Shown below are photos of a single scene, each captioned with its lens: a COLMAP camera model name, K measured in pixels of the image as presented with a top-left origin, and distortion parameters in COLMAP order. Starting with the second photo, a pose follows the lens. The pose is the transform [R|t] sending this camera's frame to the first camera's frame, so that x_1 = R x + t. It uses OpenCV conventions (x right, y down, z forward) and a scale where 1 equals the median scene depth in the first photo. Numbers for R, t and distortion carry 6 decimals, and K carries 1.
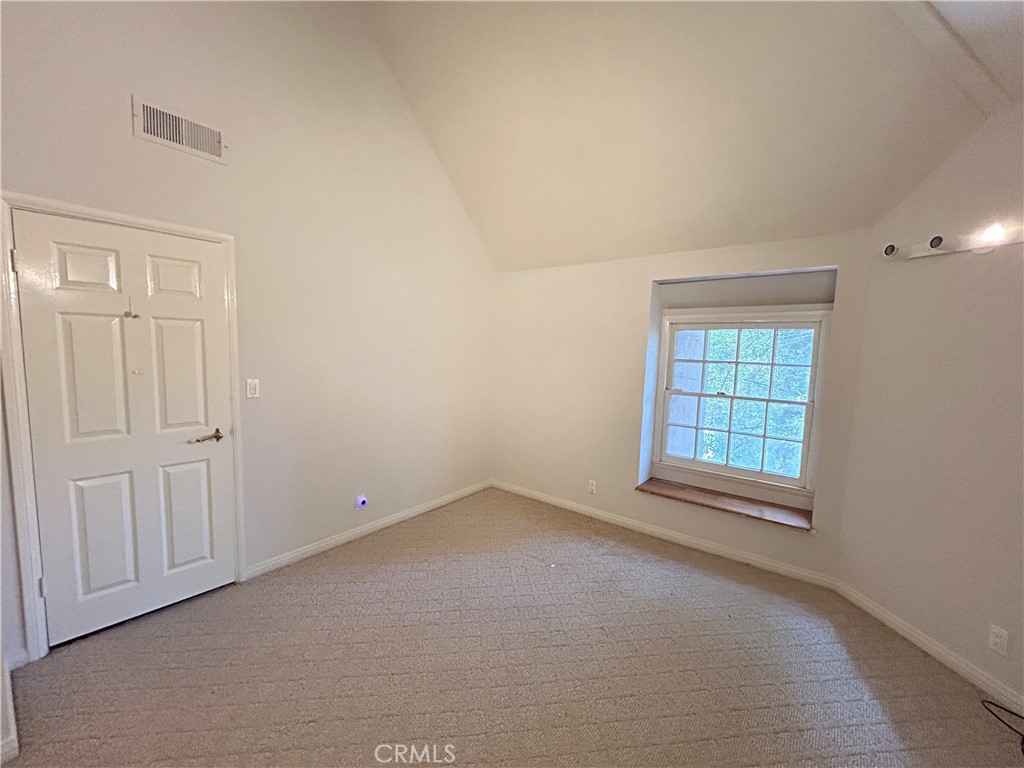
lens RADIAL K [[412.8, 0, 512.0], [0, 412.8, 384.0], [0, 0, 1]] dist [-0.002732, 0.000215]
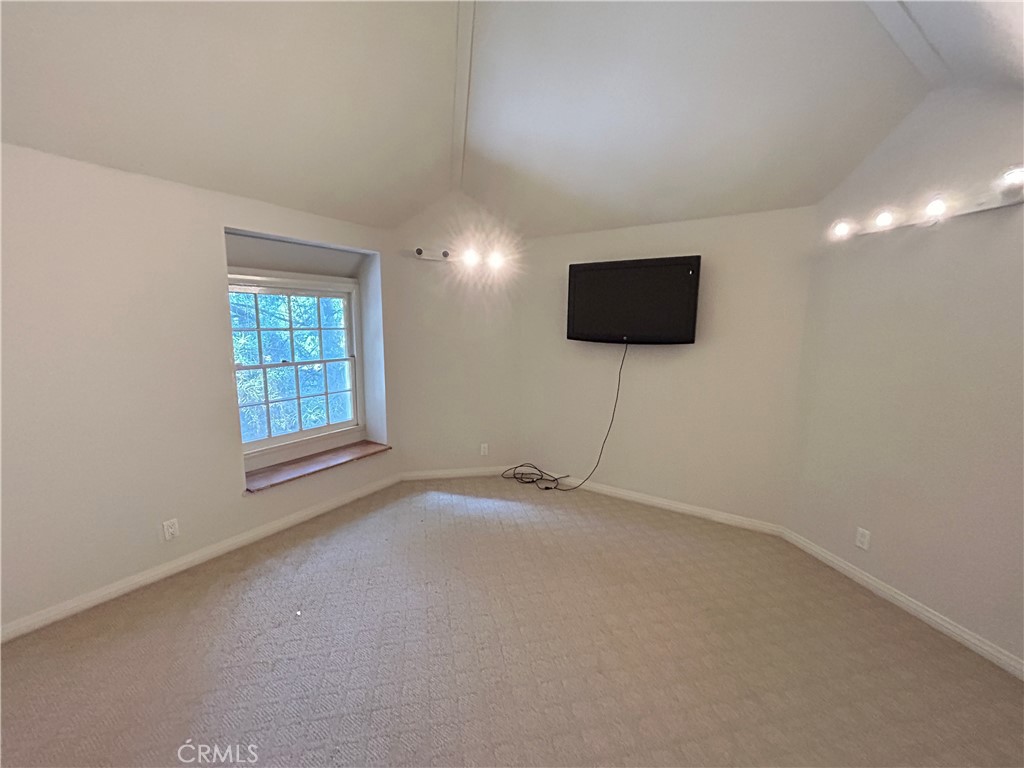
lens RADIAL K [[412.8, 0, 512.0], [0, 412.8, 384.0], [0, 0, 1]] dist [-0.002732, 0.000215]
pose [[-0.079652, -0.175967, 0.981168, -0.540001], [0.086213, 0.979391, 0.182647, -0.060939], [-0.993088, 0.099137, -0.062840, 0.573190]]
